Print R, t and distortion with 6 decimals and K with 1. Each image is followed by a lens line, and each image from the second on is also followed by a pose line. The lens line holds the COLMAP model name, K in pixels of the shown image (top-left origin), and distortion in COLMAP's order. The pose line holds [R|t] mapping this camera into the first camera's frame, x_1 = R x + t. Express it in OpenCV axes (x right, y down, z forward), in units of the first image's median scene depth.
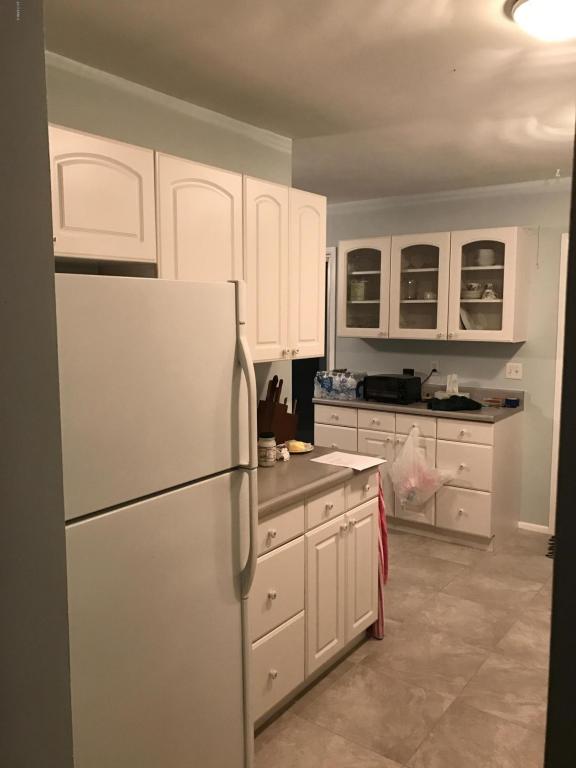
lens RADIAL K [[628.6, 0, 283.6], [0, 628.6, 384.6], [0, 0, 1]] dist [-0.008561, 0.006859]
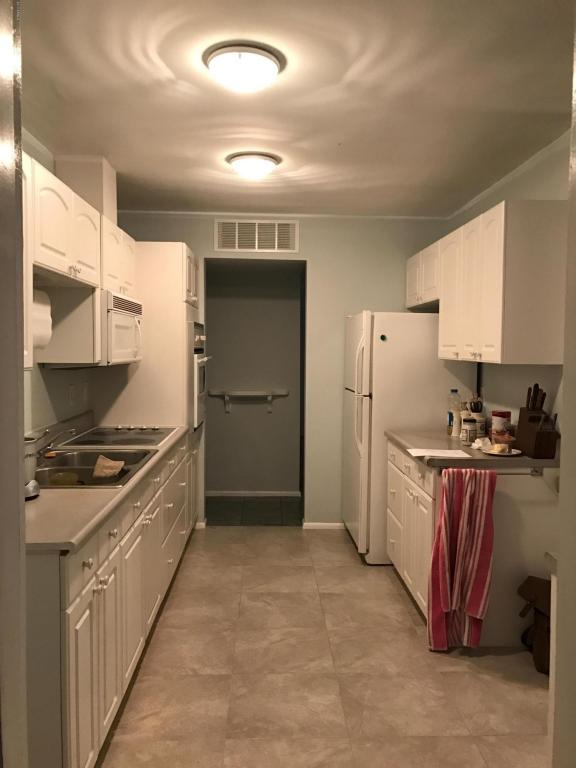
lens RADIAL K [[628.6, 0, 286.3], [0, 628.6, 384.1], [0, 0, 1]] dist [-0.008561, 0.006859]
pose [[-0.780733, 0.037475, -0.623740, 0.999937], [-0.073552, 0.985749, 0.151290, -0.146565], [0.620521, 0.163995, -0.766850, 1.667452]]
